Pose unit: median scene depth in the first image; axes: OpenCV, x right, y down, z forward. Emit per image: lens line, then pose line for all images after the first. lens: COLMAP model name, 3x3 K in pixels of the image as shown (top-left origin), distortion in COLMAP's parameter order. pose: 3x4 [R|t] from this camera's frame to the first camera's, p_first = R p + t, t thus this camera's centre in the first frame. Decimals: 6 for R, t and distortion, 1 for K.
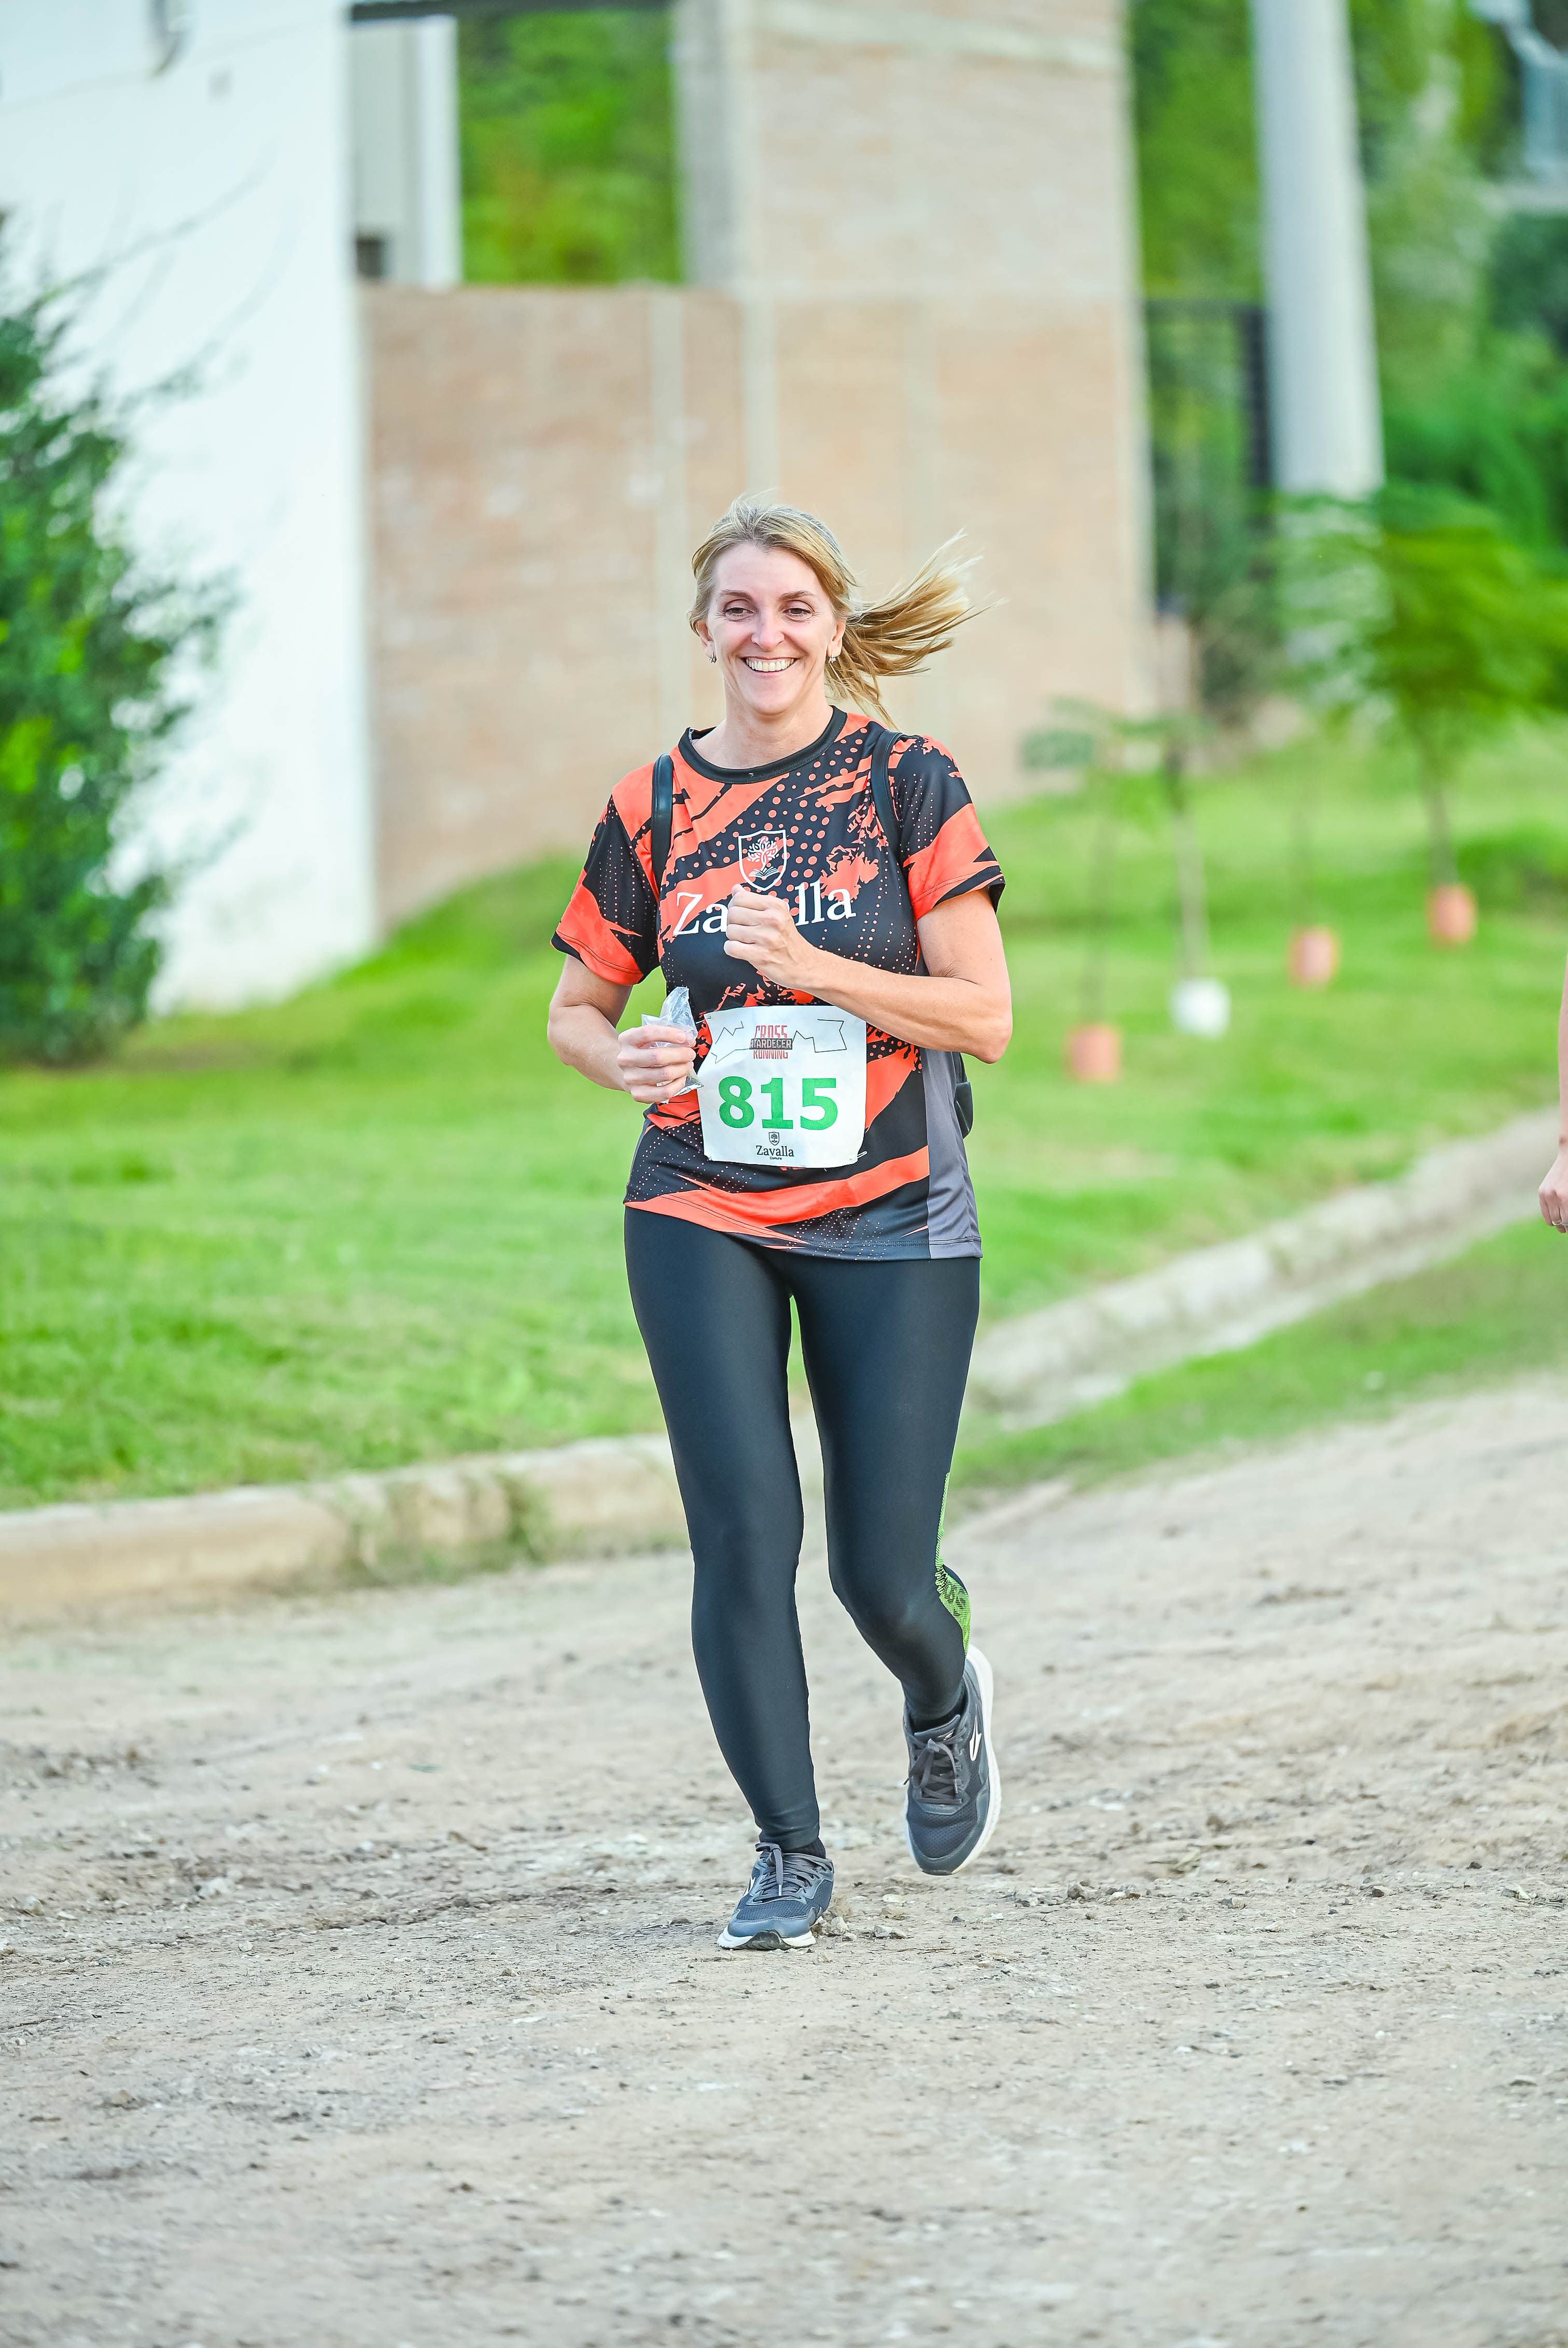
lens RADIAL K [[13124.4, 0, 784.0], [0, 13124.4, 1174.0], [0, 0, 1]] dist [-2.499318, -5.958035]
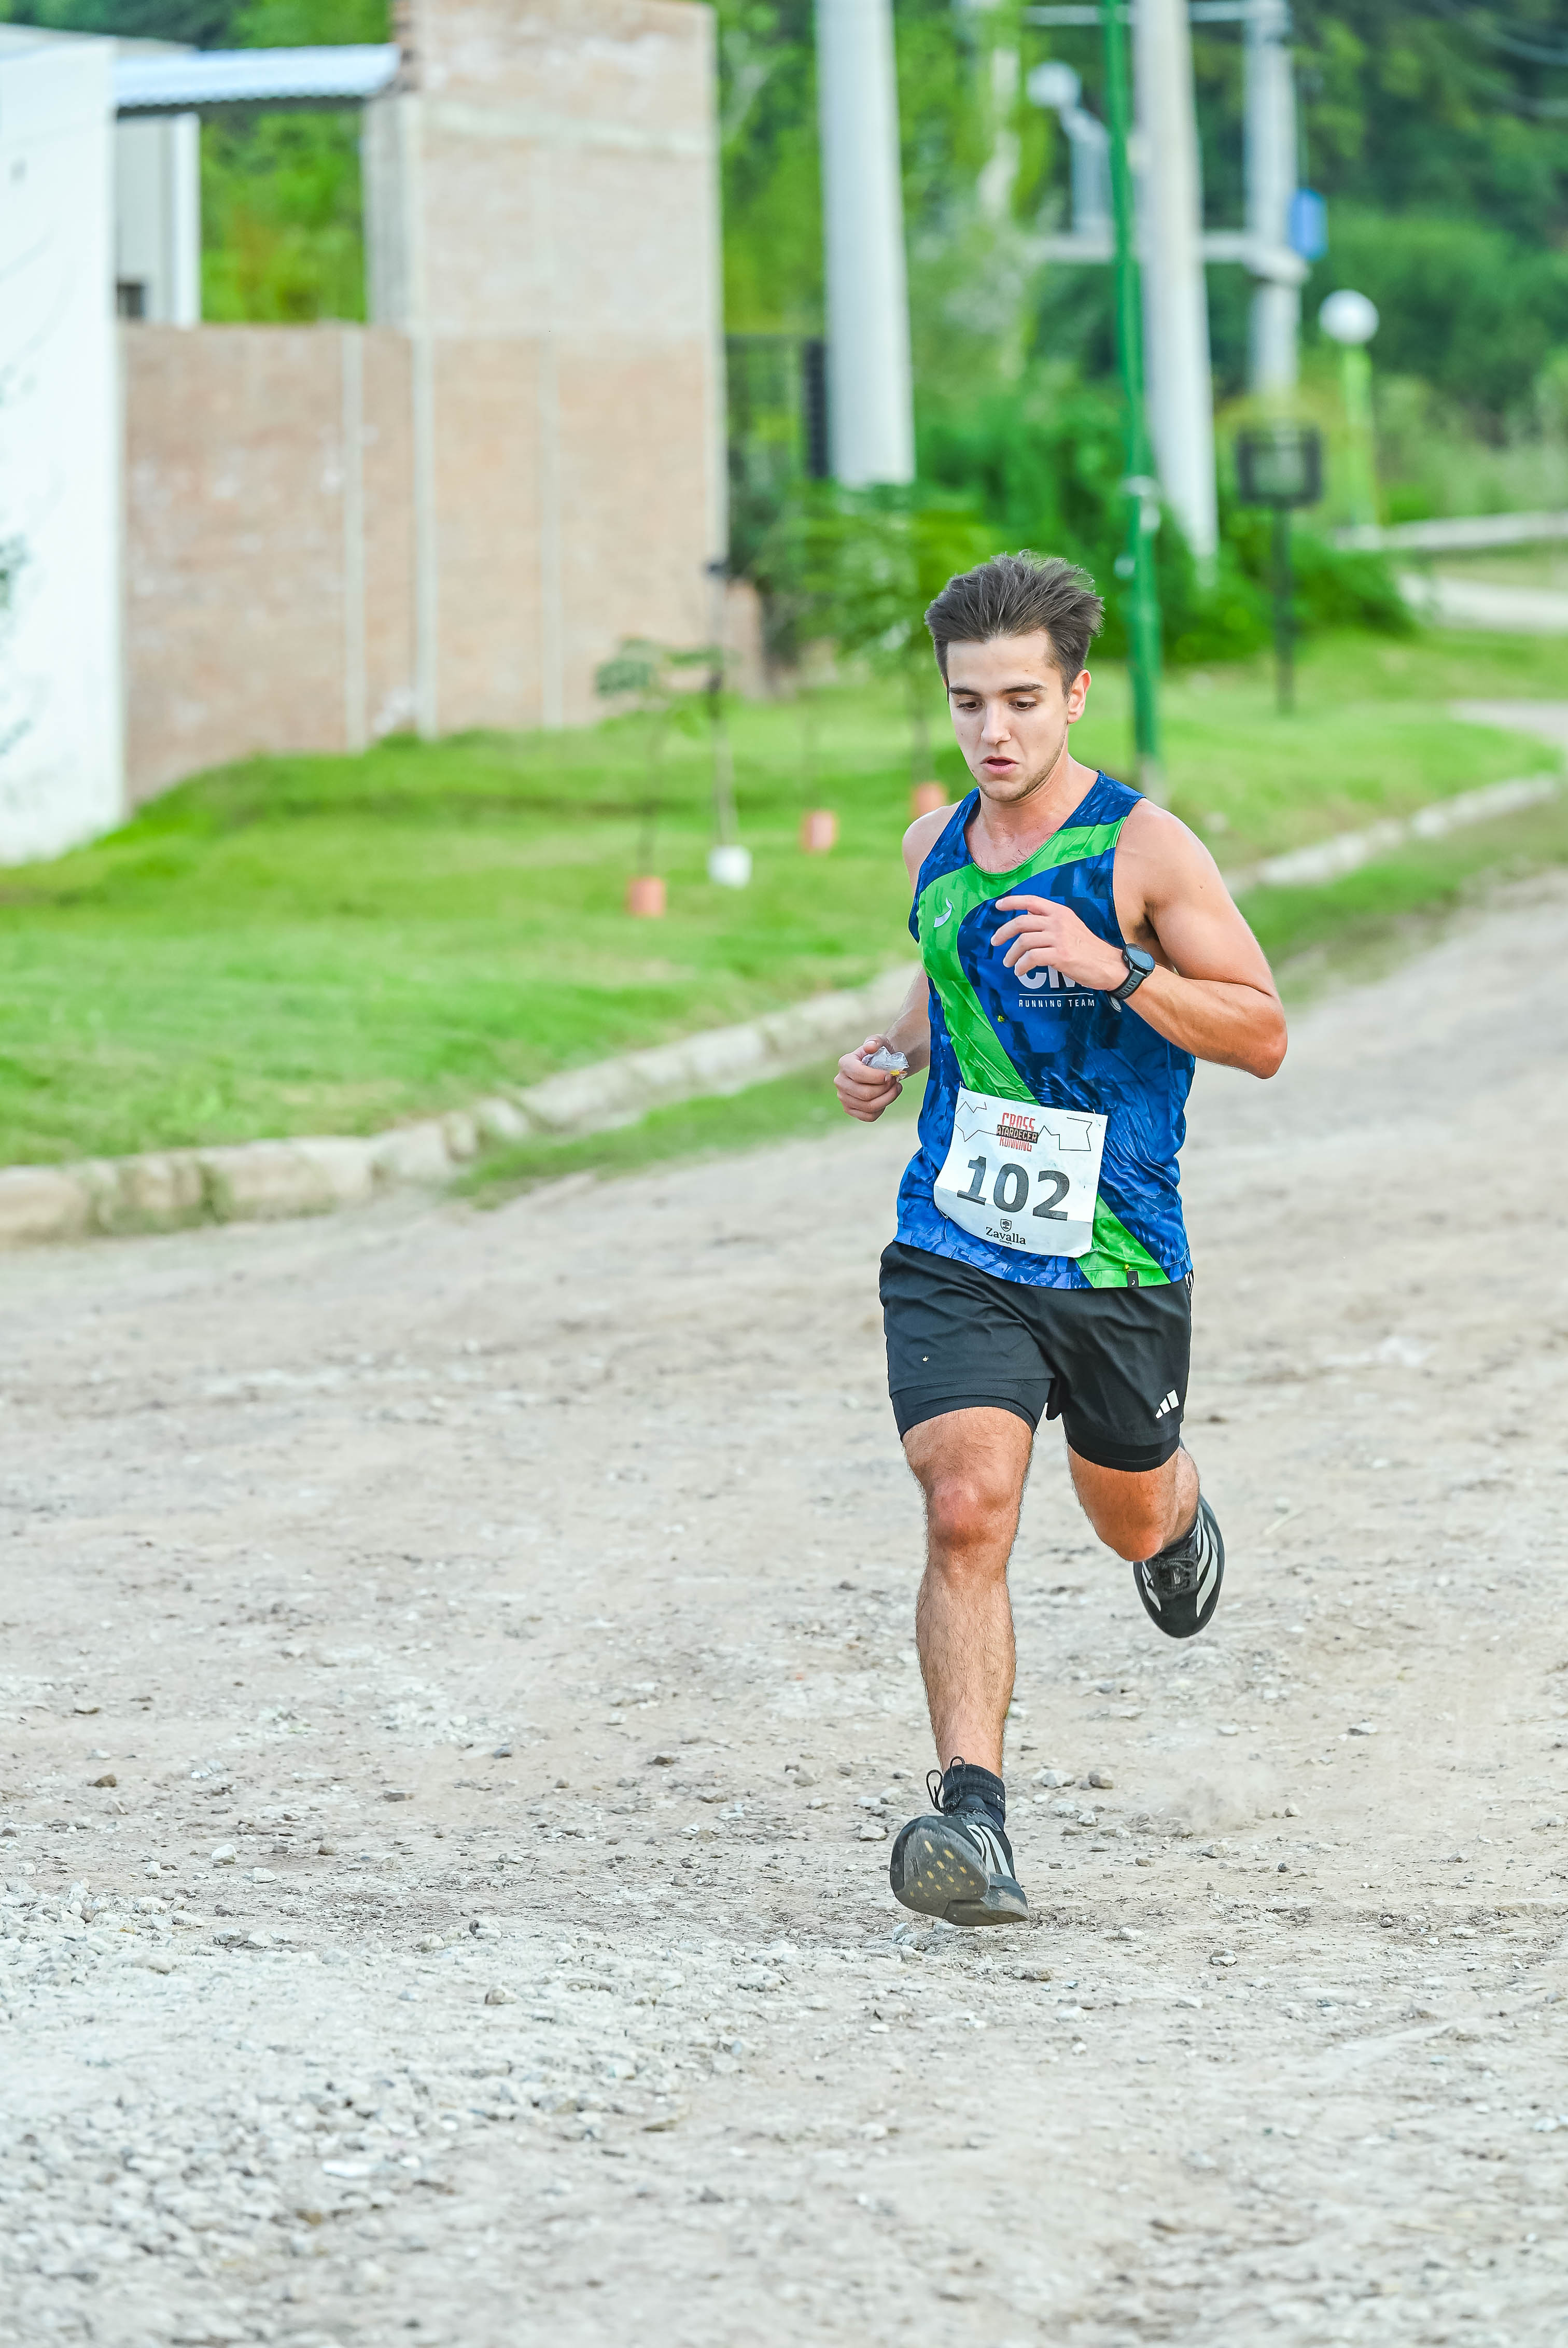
lens RADIAL K [[10773.0, 0, 784.0], [0, 10773.0, 1174.0], [0, 0, 1]] dist [-1.373663, -8.010639]
pose [[0.999492, 0.011812, 0.029614, 0.010226], [-0.012161, 0.999859, 0.011610, 0.012762], [-0.029473, -0.011965, 0.999494, -0.232152]]
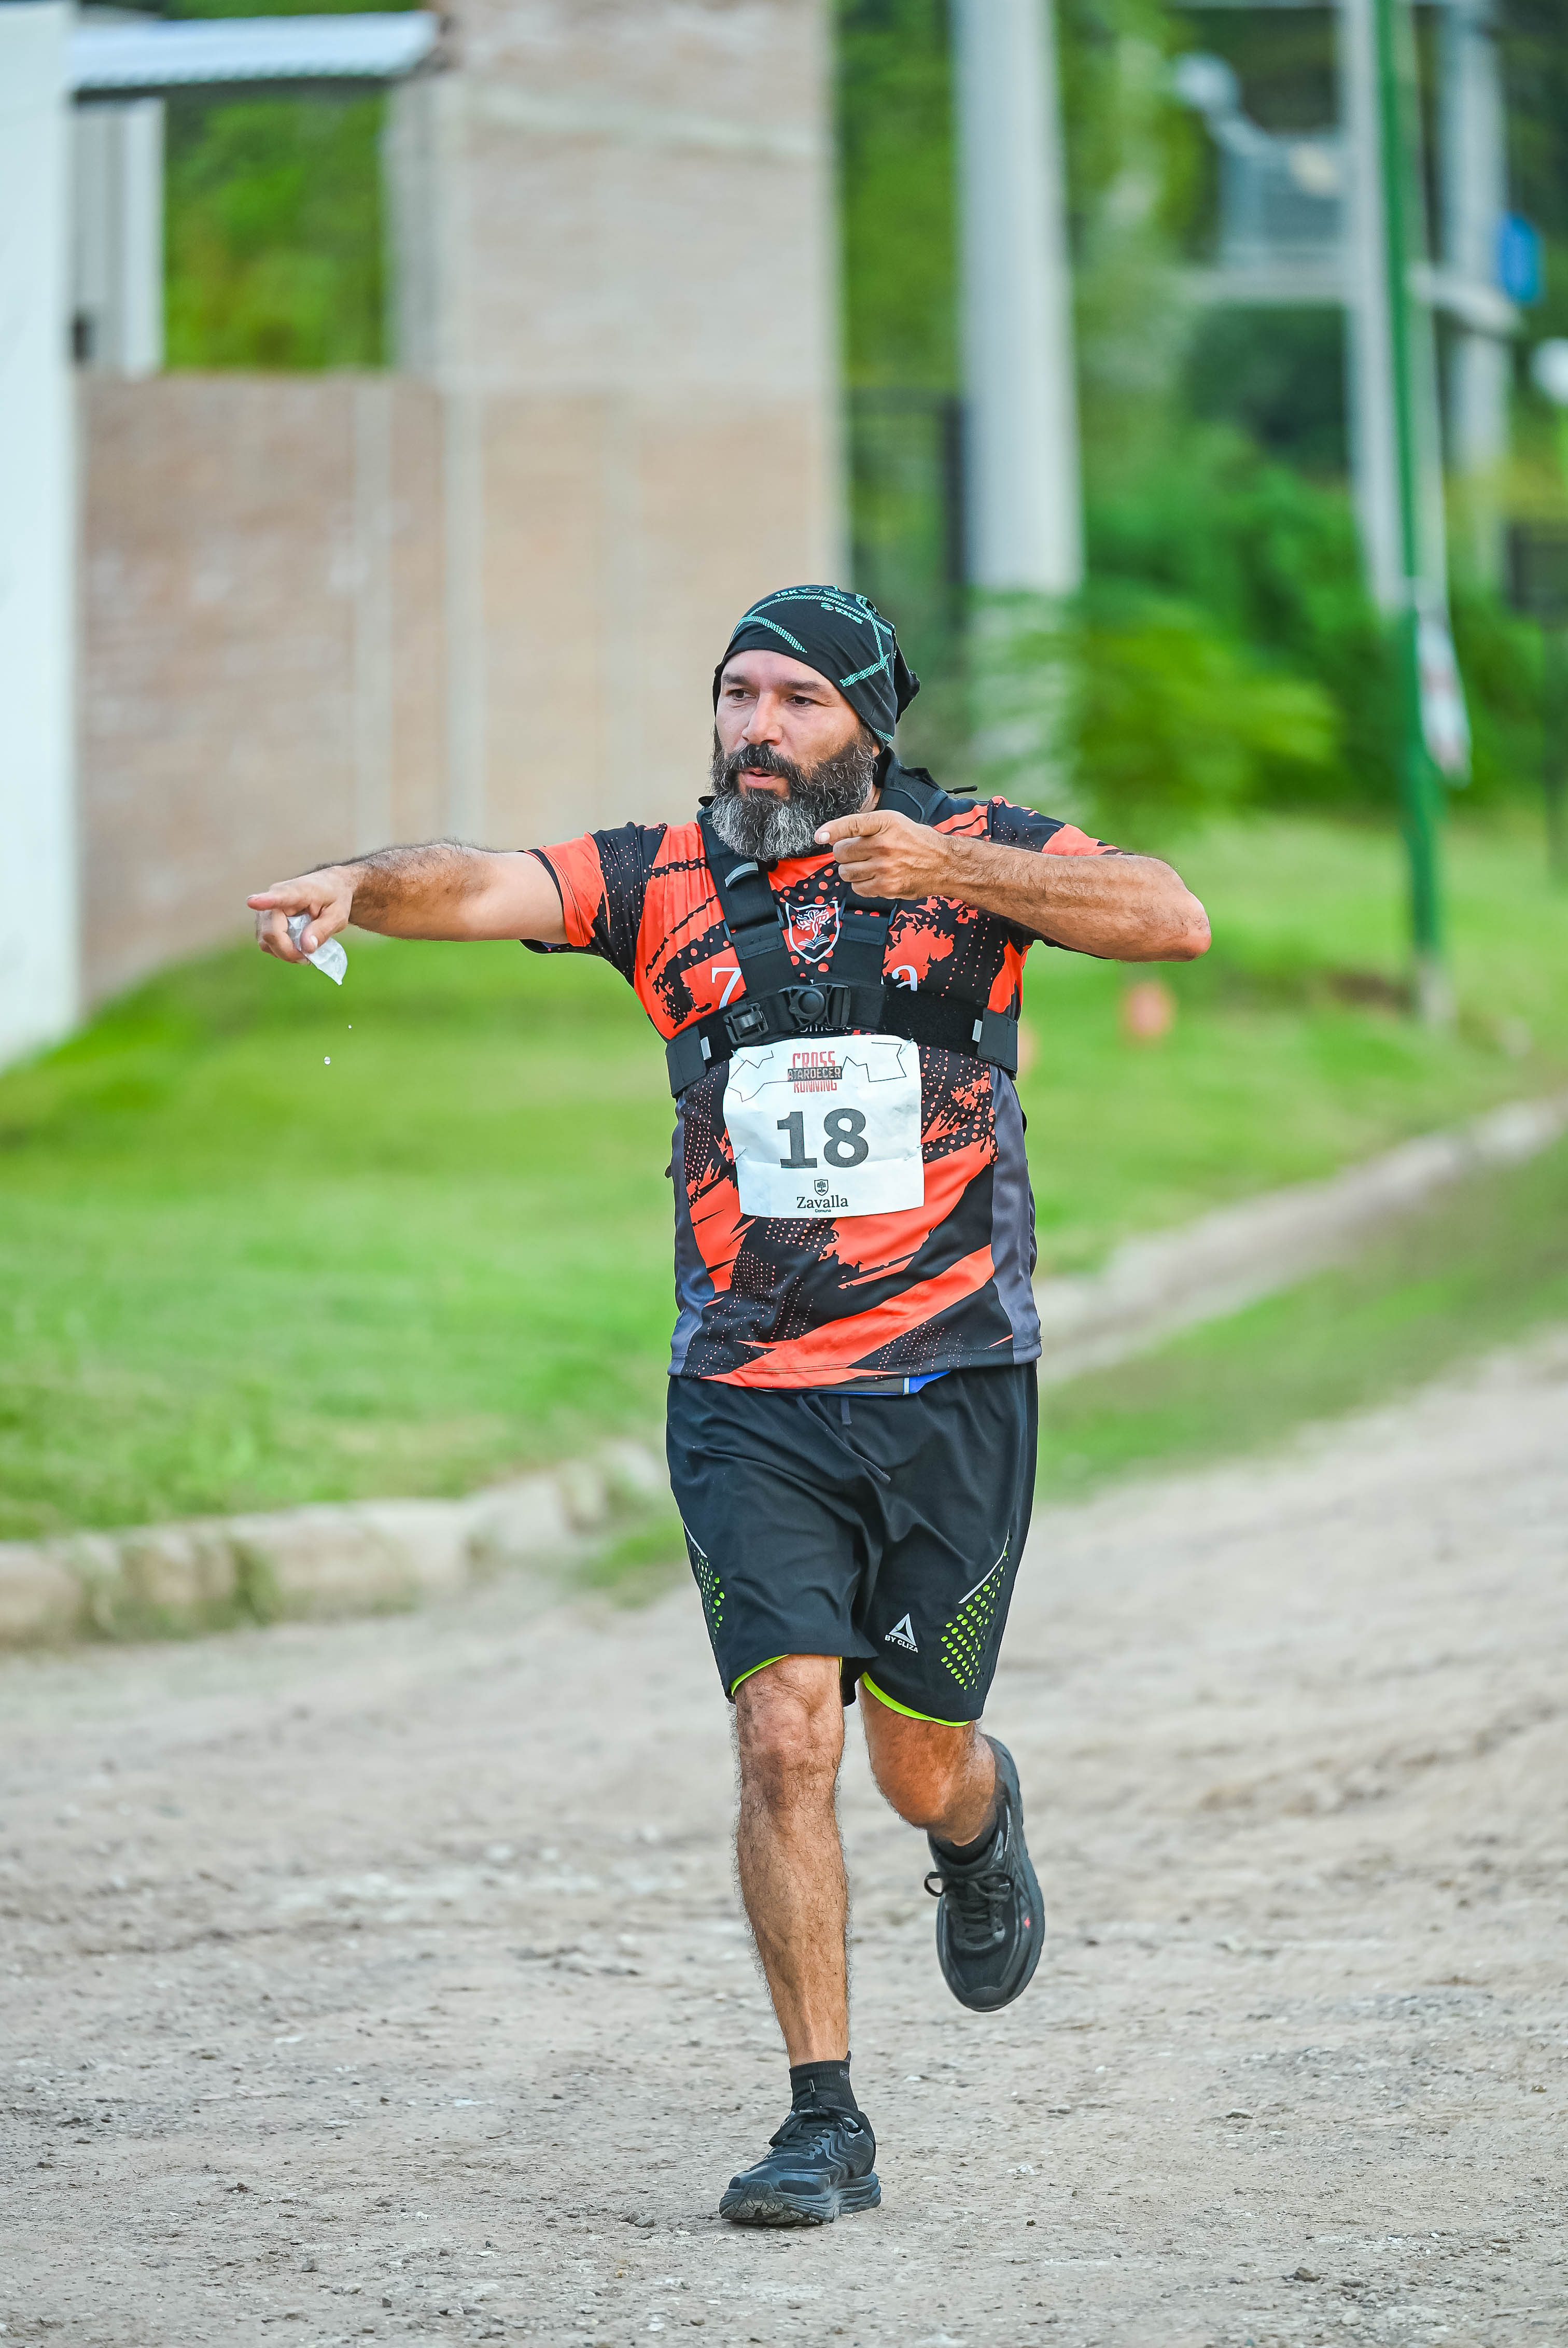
lens RADIAL K [[13310.4, 0, 784.0], [0, 13310.4, 1174.0], [0, 0, 1]] dist [-2.493146, -8.981033]
pose [[0.999514, 0.017656, 0.025707, -0.006801], [-0.017469, 0.999819, -0.007471, 0.001674], [-0.025835, 0.007019, 0.999642, -0.057087]]
